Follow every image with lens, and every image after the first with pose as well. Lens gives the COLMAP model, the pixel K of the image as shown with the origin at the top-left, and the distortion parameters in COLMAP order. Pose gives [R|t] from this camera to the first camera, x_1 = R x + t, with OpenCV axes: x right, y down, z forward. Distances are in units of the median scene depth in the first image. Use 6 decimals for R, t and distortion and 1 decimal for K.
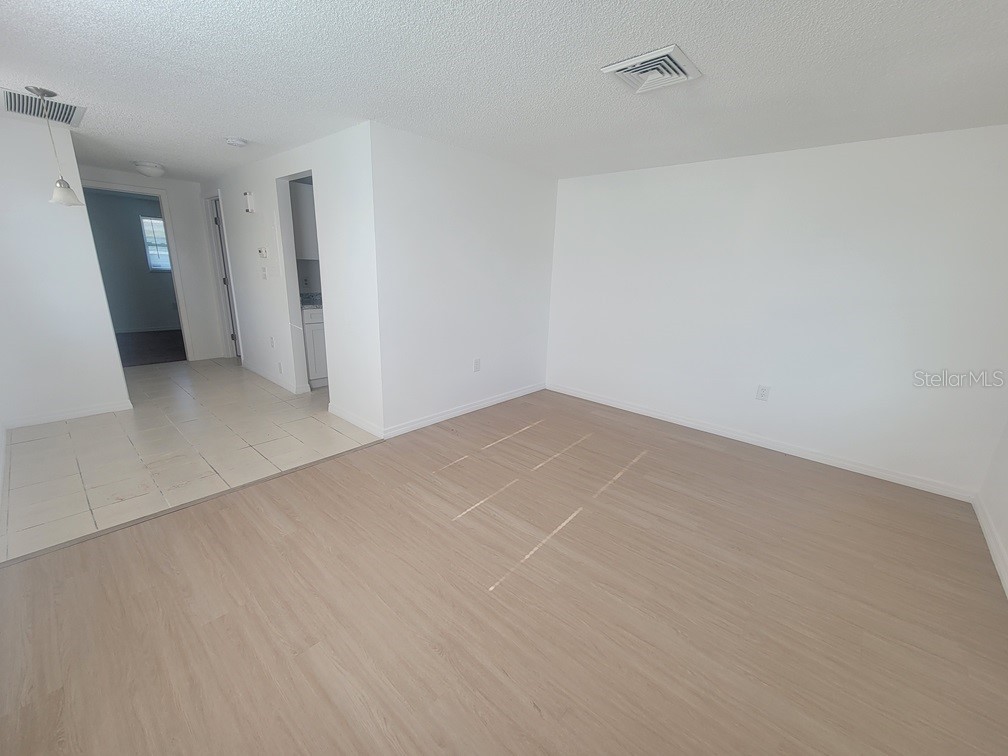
lens RADIAL K [[412.6, 0, 501.6], [0, 412.6, 383.3], [0, 0, 1]] dist [0.000814, 0.000017]
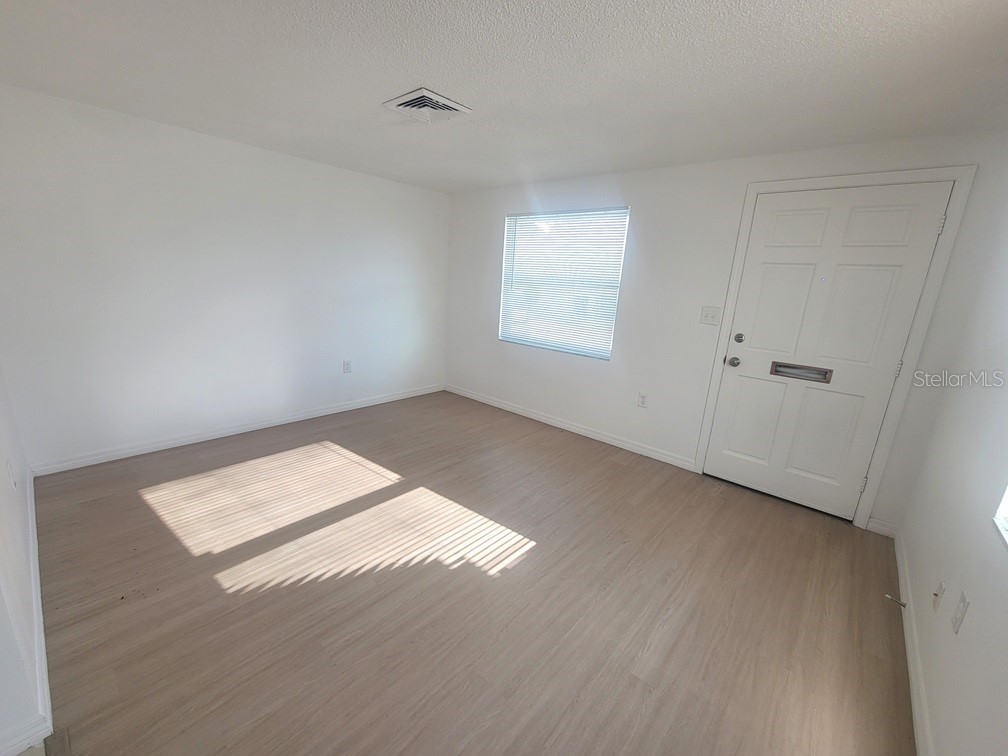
lens RADIAL K [[412.6, 0, 501.6], [0, 412.6, 383.3], [0, 0, 1]] dist [0.000814, 0.000017]
pose [[-0.013807, -0.285299, 0.958339, -0.908761], [0.213362, 0.935516, 0.281579, -0.290367], [-0.976876, 0.208361, 0.047955, 0.844610]]
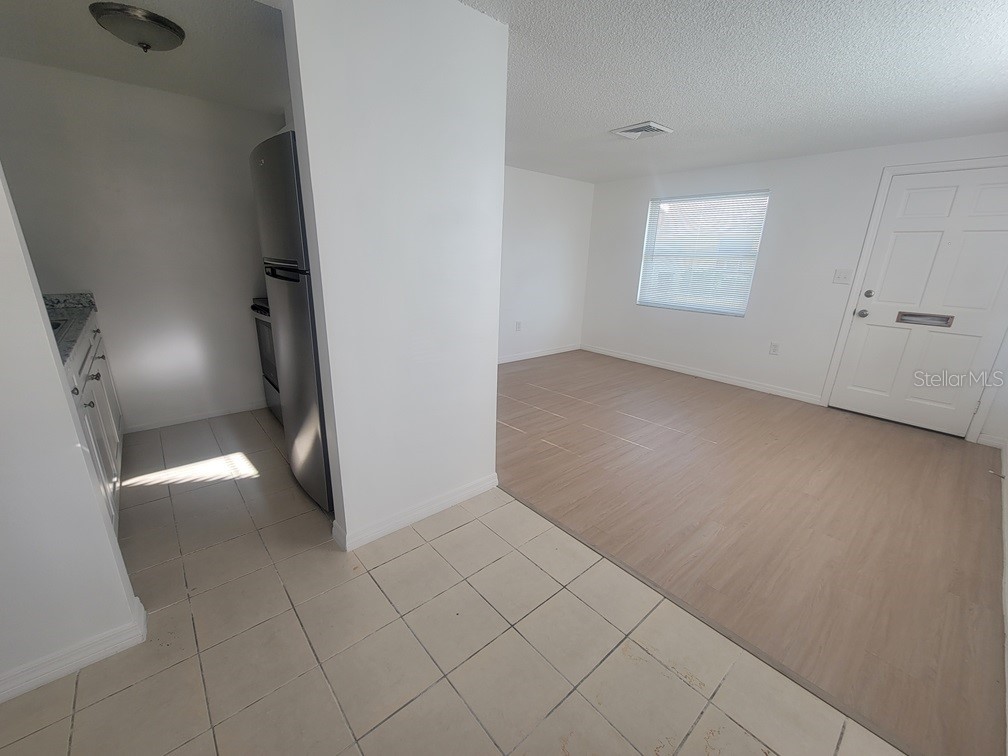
lens RADIAL K [[412.6, 0, 501.6], [0, 412.6, 383.3], [0, 0, 1]] dist [0.000814, 0.000017]
pose [[0.127174, -0.327229, 0.936348, -1.499386], [0.243039, 0.925516, 0.290434, -0.404170], [-0.961644, 0.190633, 0.197231, 1.320713]]
